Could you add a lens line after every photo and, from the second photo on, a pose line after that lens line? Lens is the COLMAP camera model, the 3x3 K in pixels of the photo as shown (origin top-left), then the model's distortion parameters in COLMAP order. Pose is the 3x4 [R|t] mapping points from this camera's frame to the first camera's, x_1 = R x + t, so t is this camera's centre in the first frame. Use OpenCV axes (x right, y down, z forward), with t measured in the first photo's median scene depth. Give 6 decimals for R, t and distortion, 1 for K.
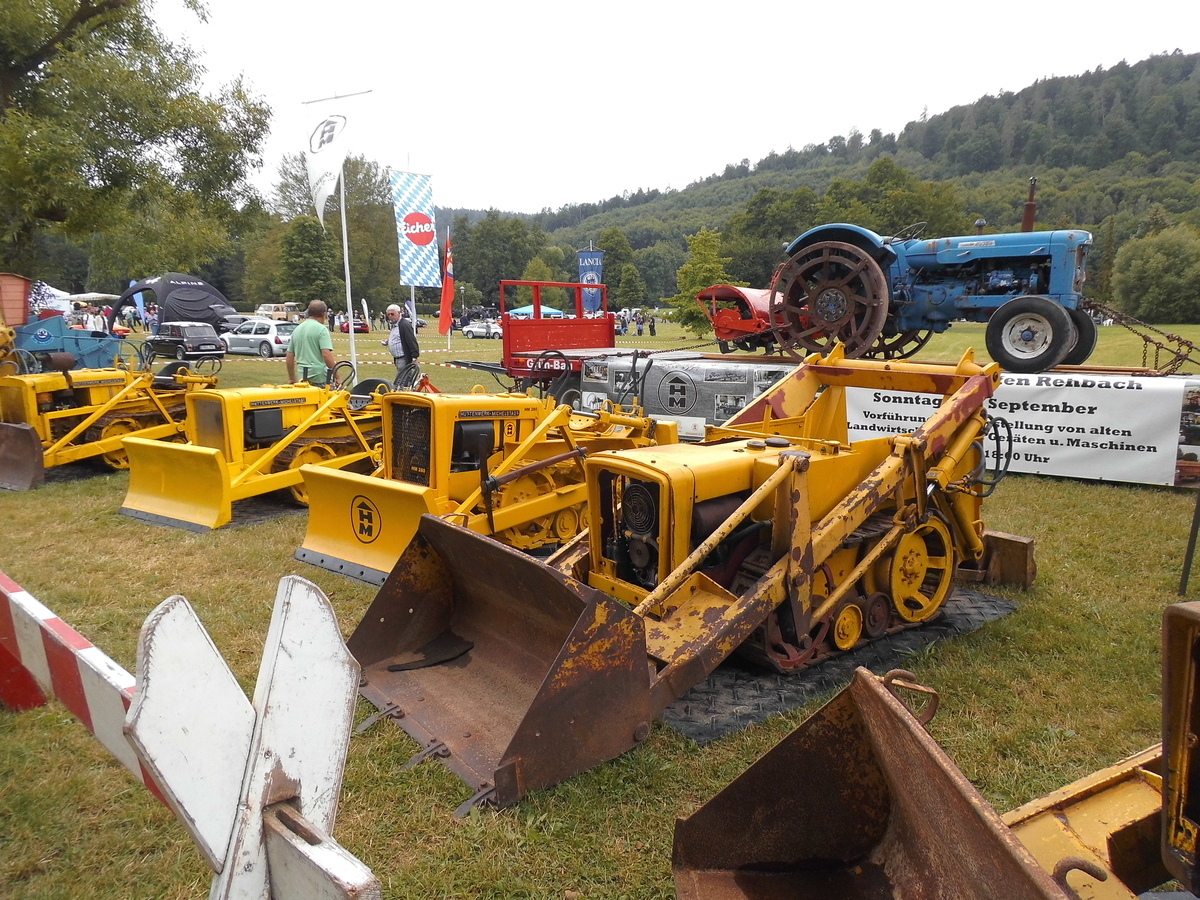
lens RADIAL K [[829.0, 0, 600.0], [0, 829.0, 450.0], [0, 0, 1]] dist [0.003918, -0.009728]
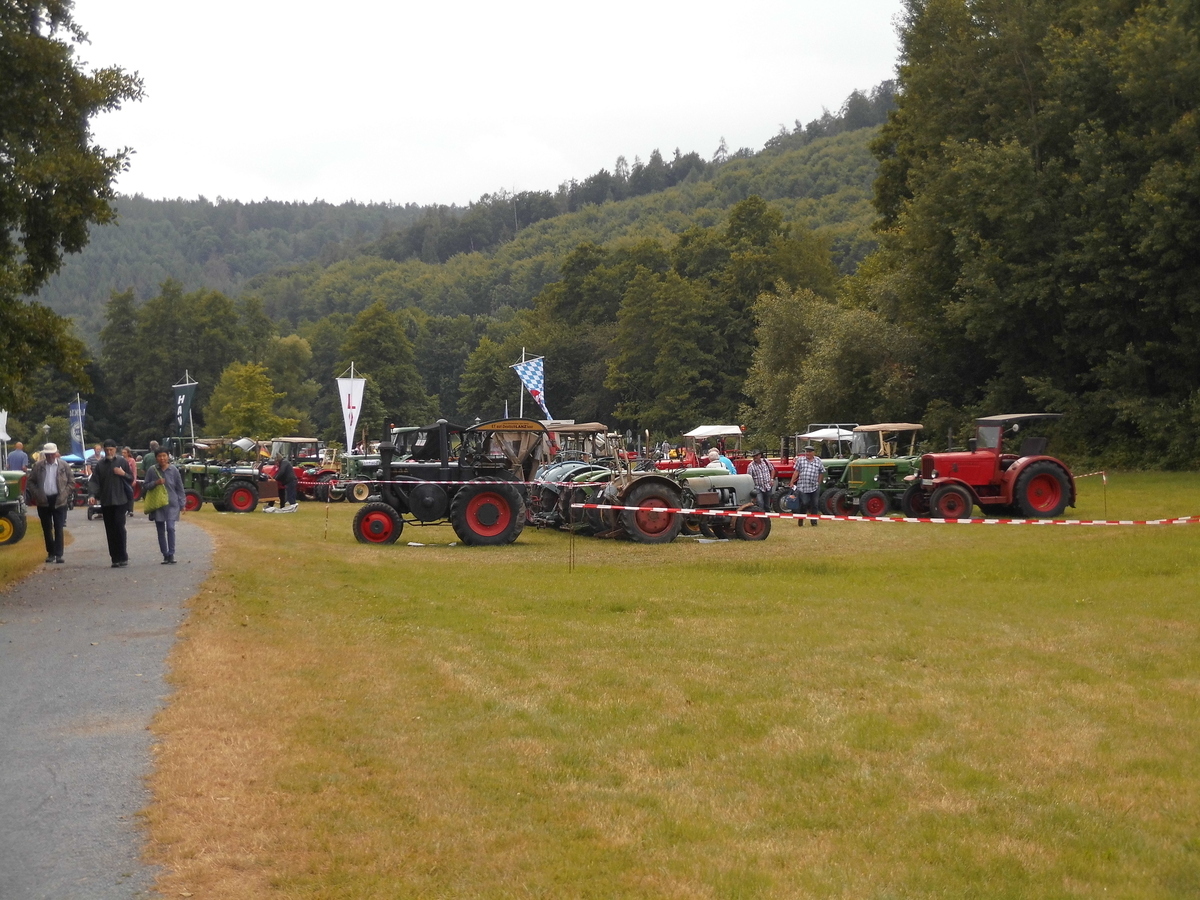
lens RADIAL K [[2382.3, 0, 600.0], [0, 2382.3, 450.0], [0, 0, 1]] dist [0.056526, 0.058456]
pose [[0.998399, -0.031241, -0.047147, 0.937986], [0.023299, 0.986765, -0.160474, 0.385648], [0.051536, 0.159118, 0.985913, -2.331458]]
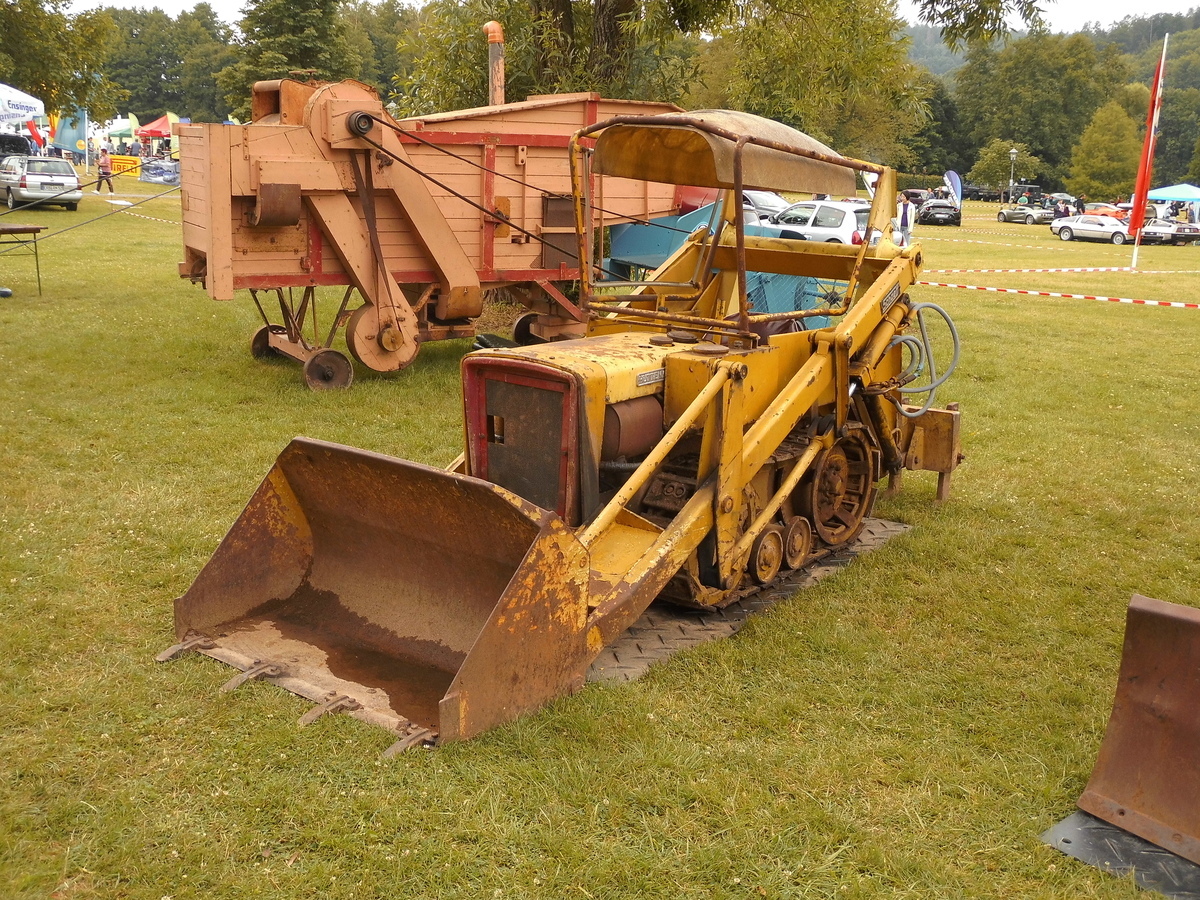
lens RADIAL K [[1254.1, 0, 600.0], [0, 1254.1, 450.0], [0, 0, 1]] dist [-0.007558, -0.008992]
pose [[0.918581, 0.115189, -0.378076, -0.167399], [-0.098918, 0.993146, 0.062252, -0.021015], [0.382655, -0.019785, 0.923679, 0.117924]]
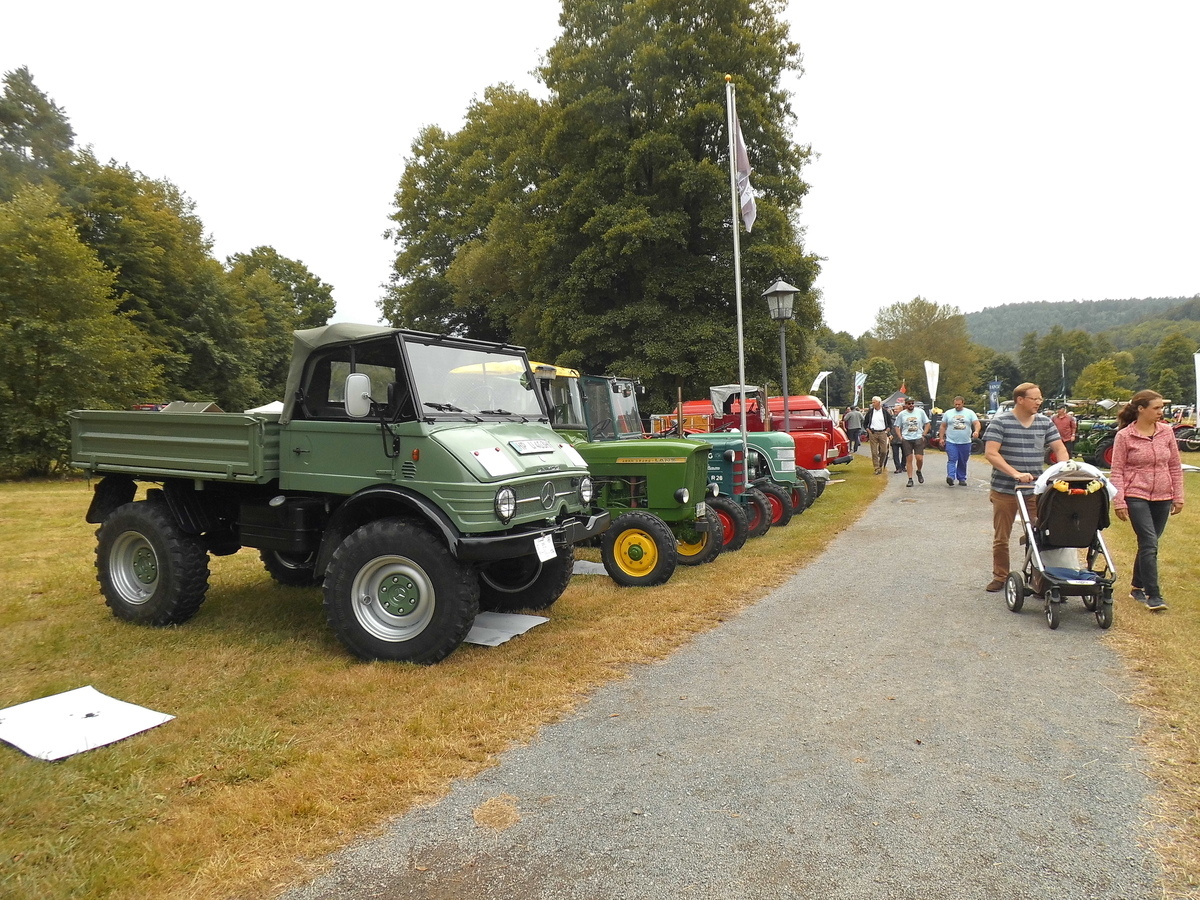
lens RADIAL K [[860.0, 0, 600.0], [0, 860.0, 450.0], [0, 0, 1]] dist [0.005138, -0.004412]
pose [[0.757507, 0.013075, -0.652696, 0.708213], [-0.091937, 0.991972, -0.086829, 0.212080], [0.646321, 0.125780, 0.752628, -1.292190]]
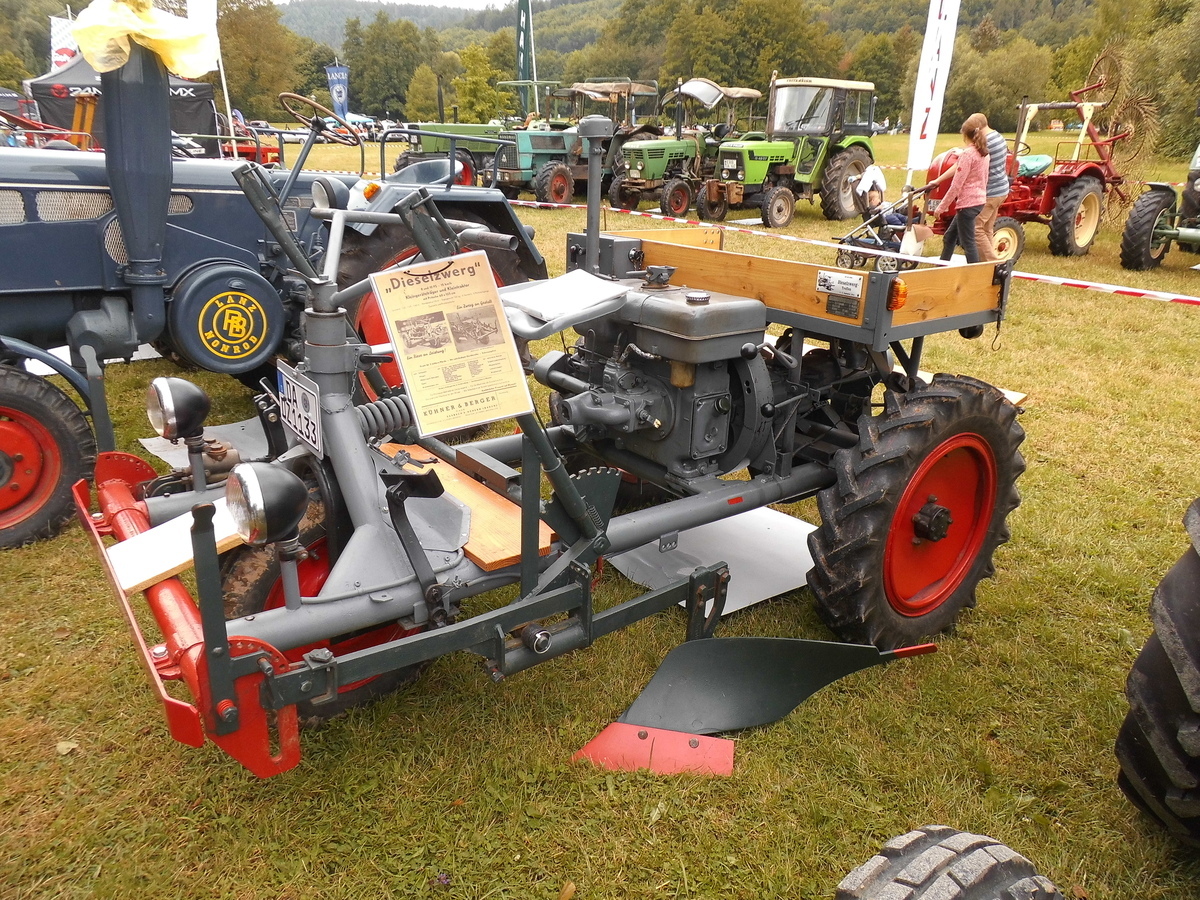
lens RADIAL K [[829.0, 0, 600.0], [0, 829.0, 450.0], [0, 0, 1]] dist [0.003918, -0.009728]
pose [[0.999559, -0.008911, 0.028322, 0.388685], [0.002758, 0.977643, 0.210253, 0.064298], [-0.029563, -0.210082, 0.977237, -0.369169]]
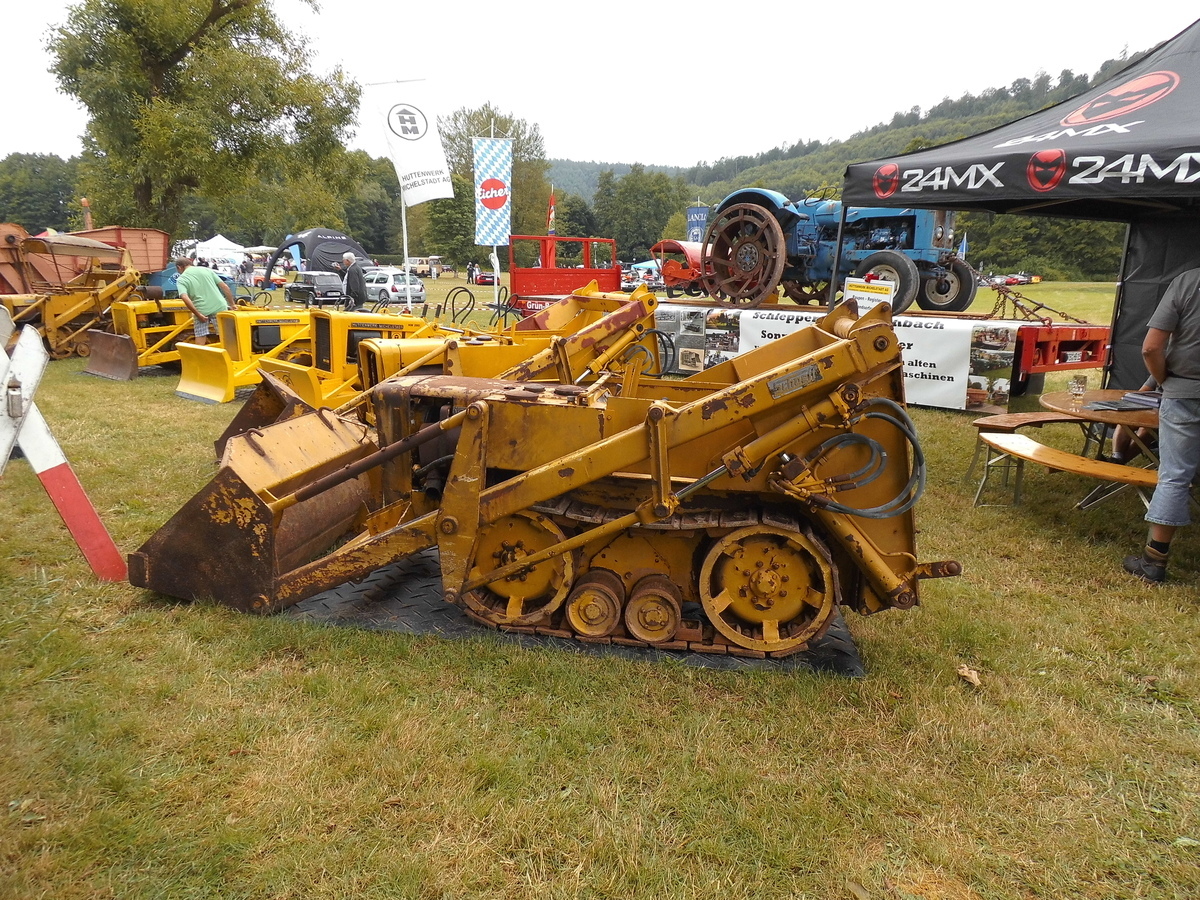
lens RADIAL K [[829.0, 0, 600.0], [0, 829.0, 450.0], [0, 0, 1]] dist [0.003918, -0.009728]
pose [[0.983392, 0.048666, -0.174846, 0.072283], [-0.039702, 0.997729, 0.054412, 0.010892], [0.177097, -0.046566, 0.983091, -0.053850]]
